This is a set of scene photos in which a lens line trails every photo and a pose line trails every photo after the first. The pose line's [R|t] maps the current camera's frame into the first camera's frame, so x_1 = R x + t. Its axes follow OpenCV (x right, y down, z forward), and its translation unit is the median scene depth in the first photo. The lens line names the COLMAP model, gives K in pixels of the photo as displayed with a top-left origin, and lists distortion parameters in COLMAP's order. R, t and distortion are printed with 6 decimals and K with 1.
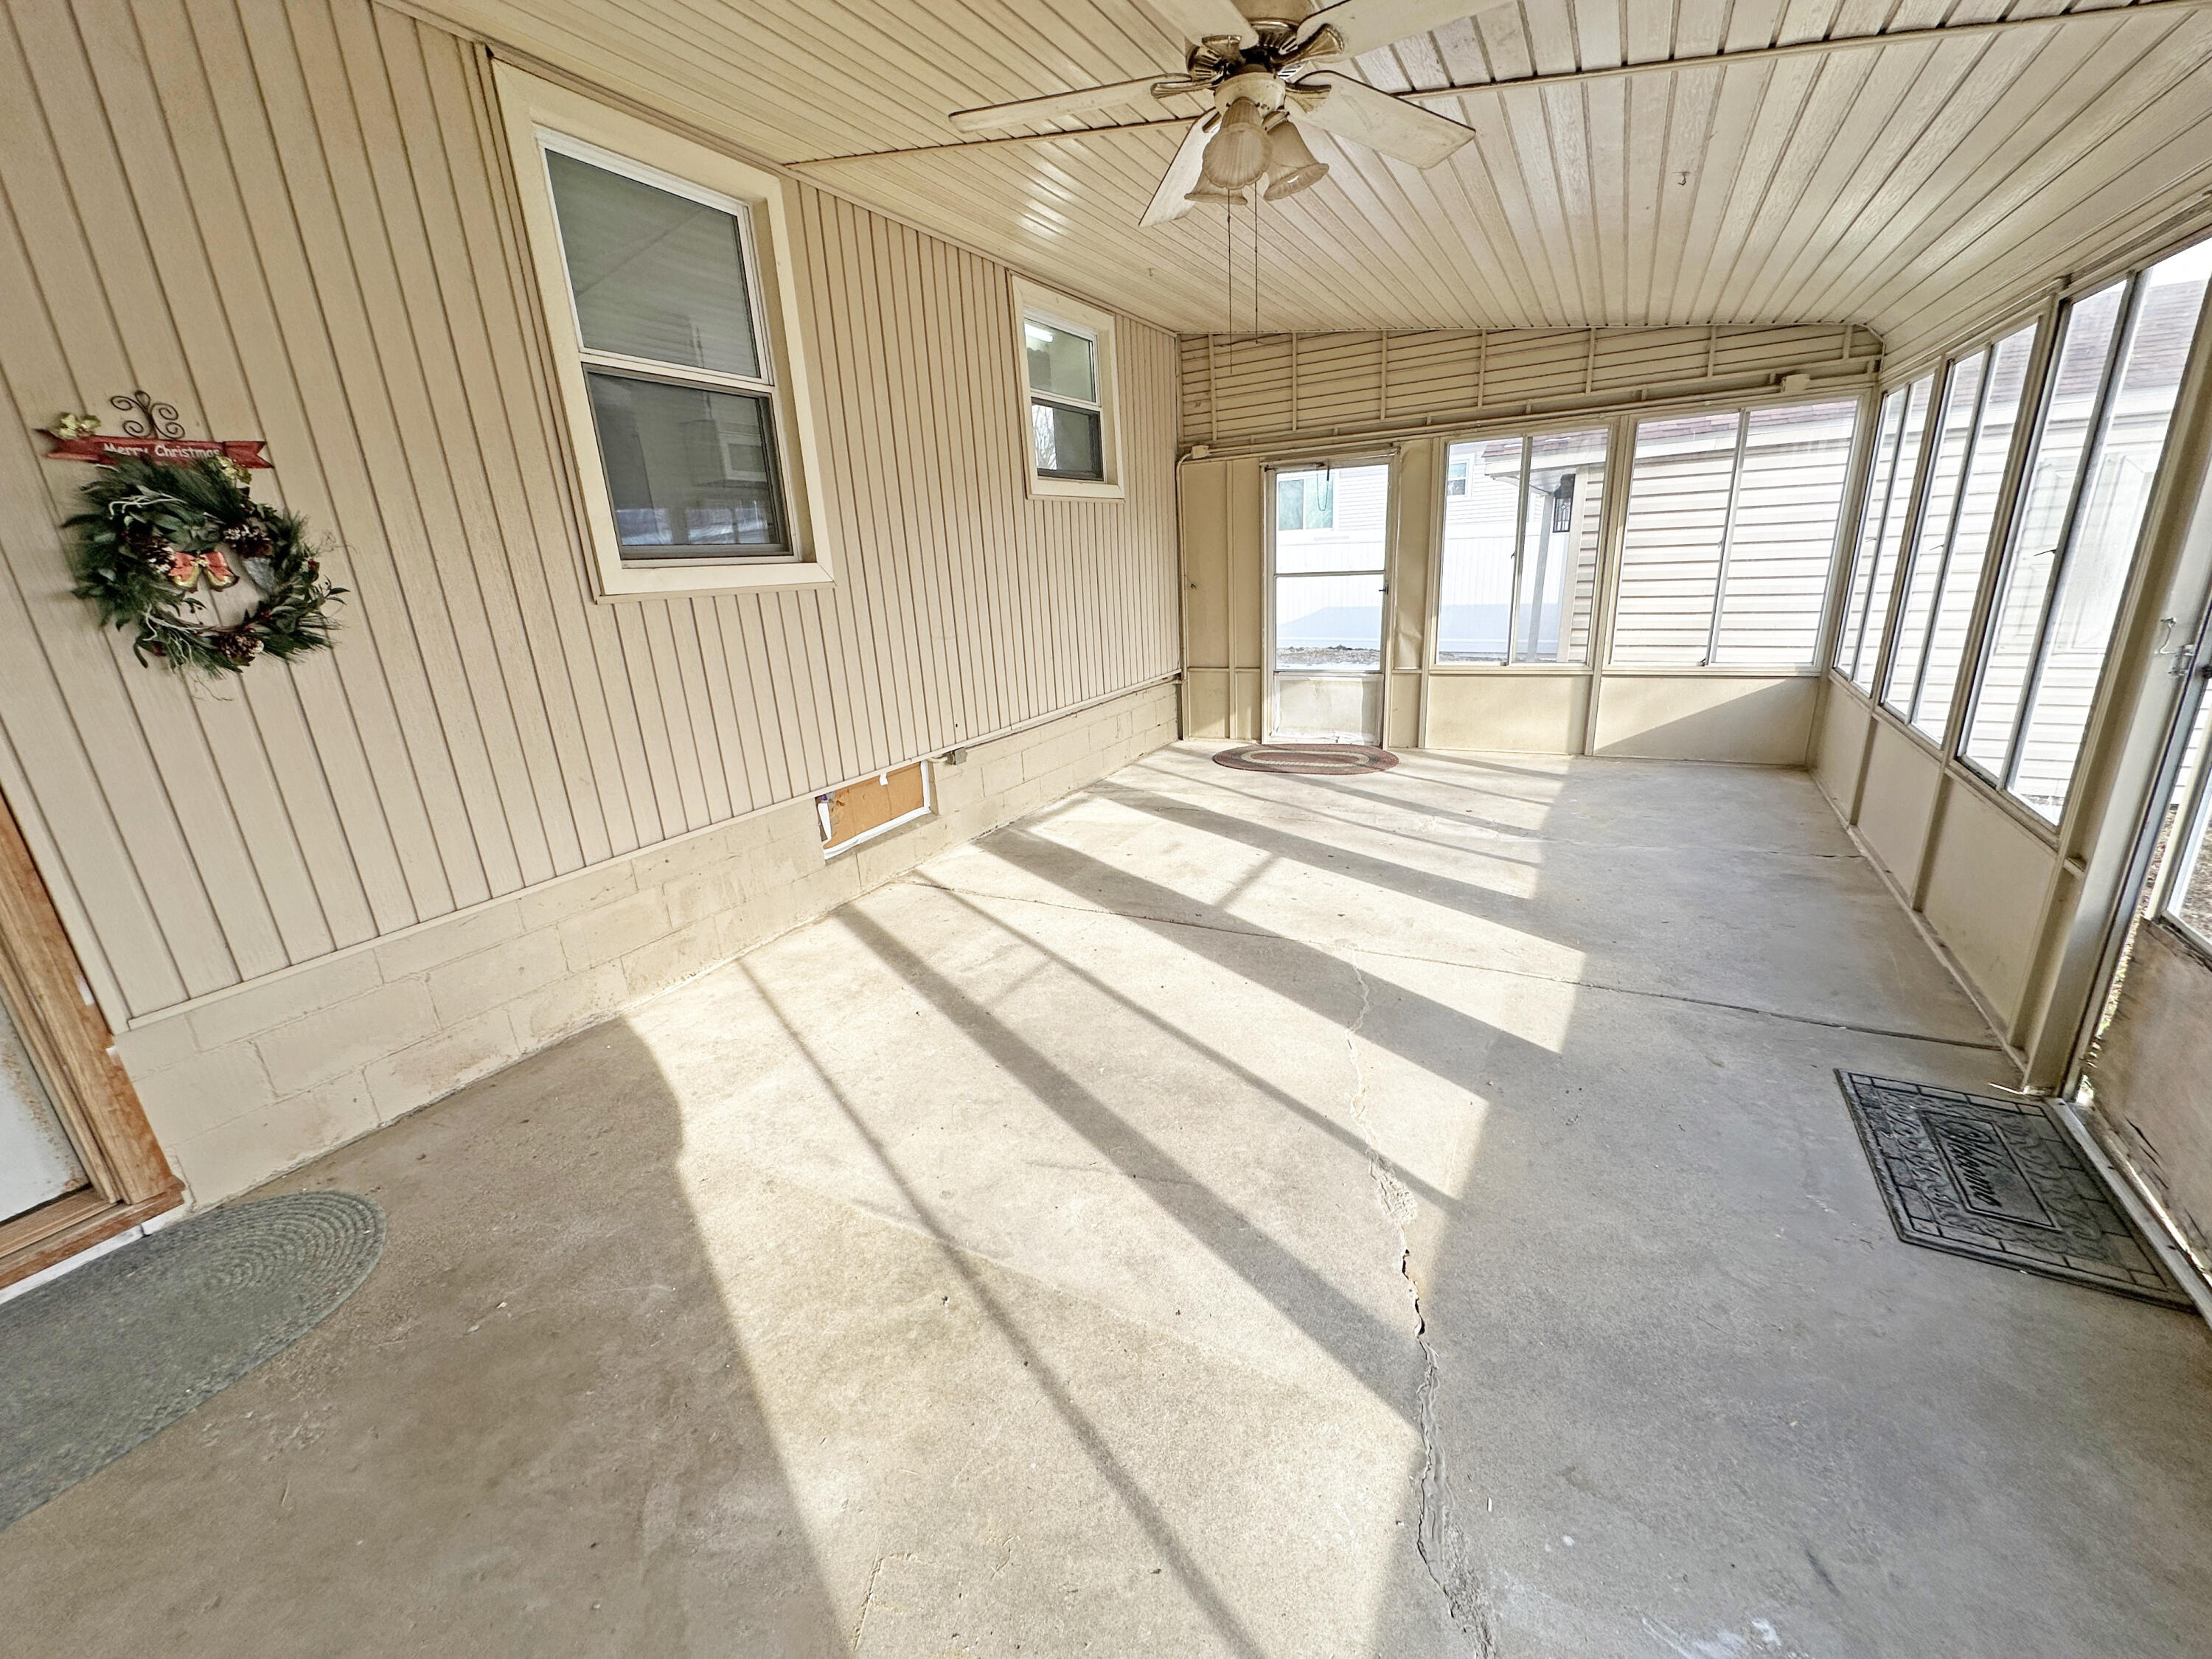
lens RADIAL K [[879.9, 0, 1102.3], [0, 879.9, 826.8], [0, 0, 1]] dist [0.000474, -0.000911]
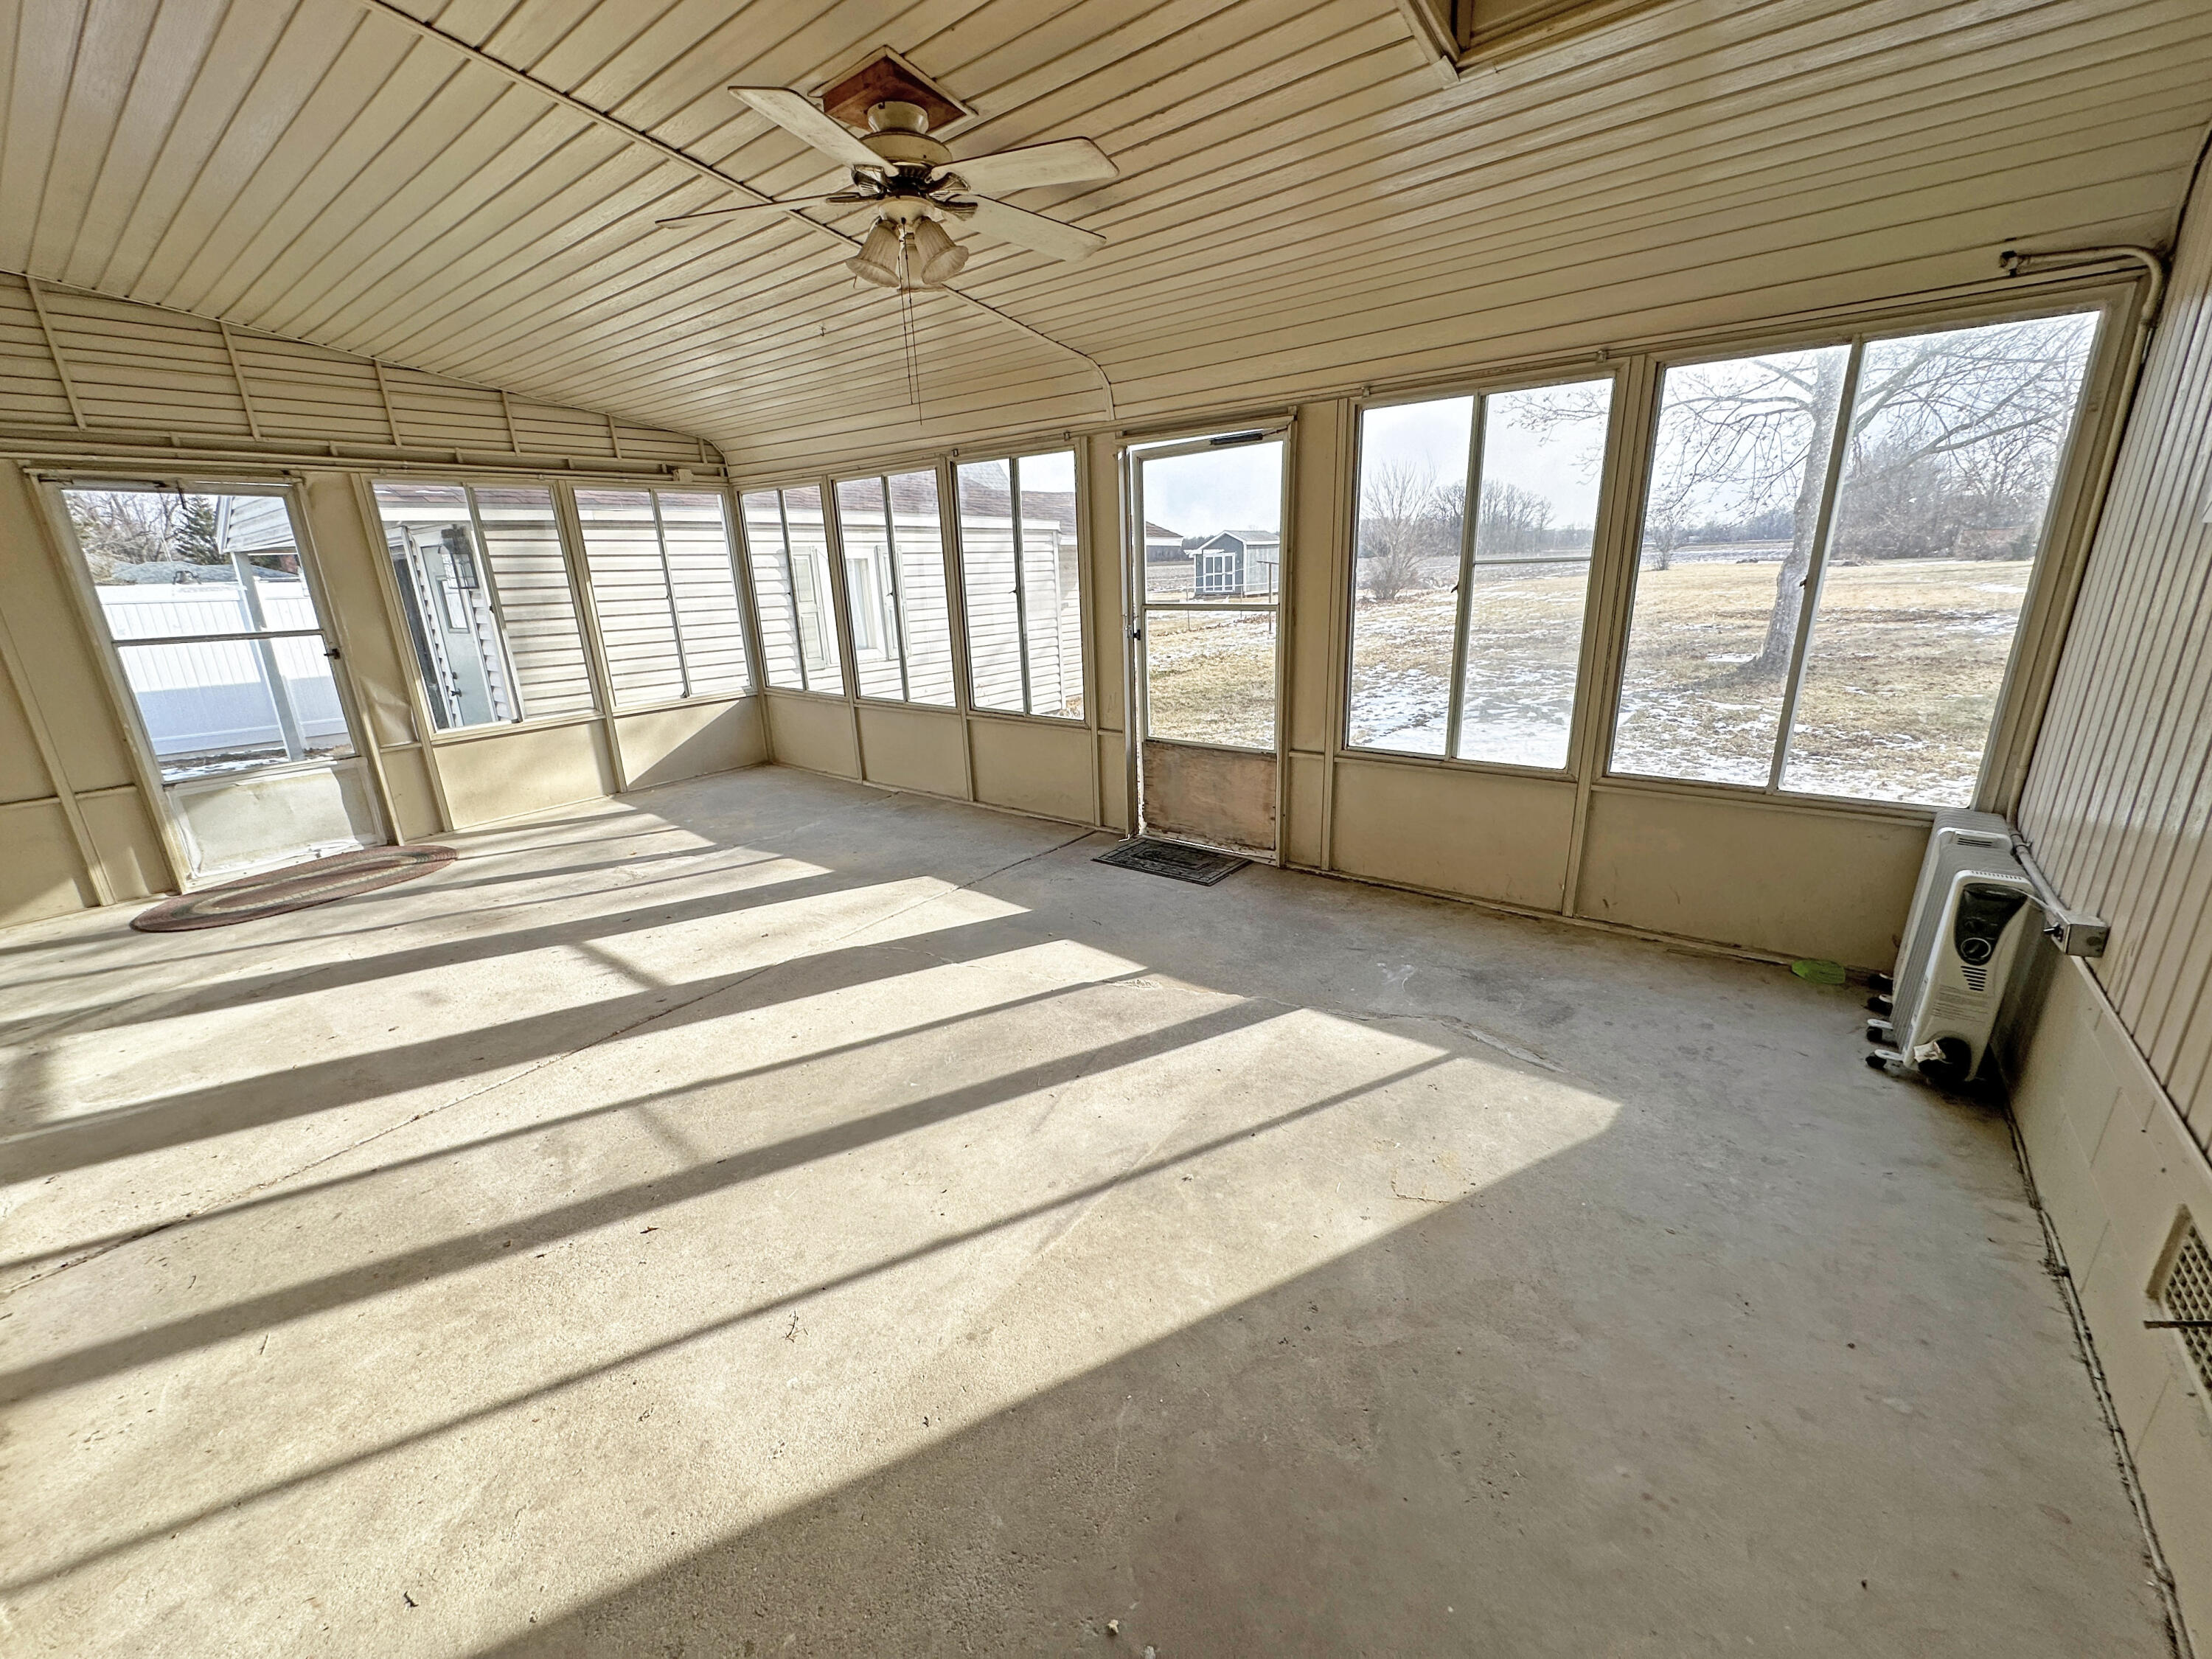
lens RADIAL K [[879.9, 0, 1102.2], [0, 879.9, 832.5], [0, 0, 1]] dist [0.000474, -0.000911]
pose [[0.154213, -0.241381, 0.958099, -0.499905], [0.316528, 0.930661, 0.183520, -0.060563], [-0.935964, 0.274963, 0.219924, 0.294307]]
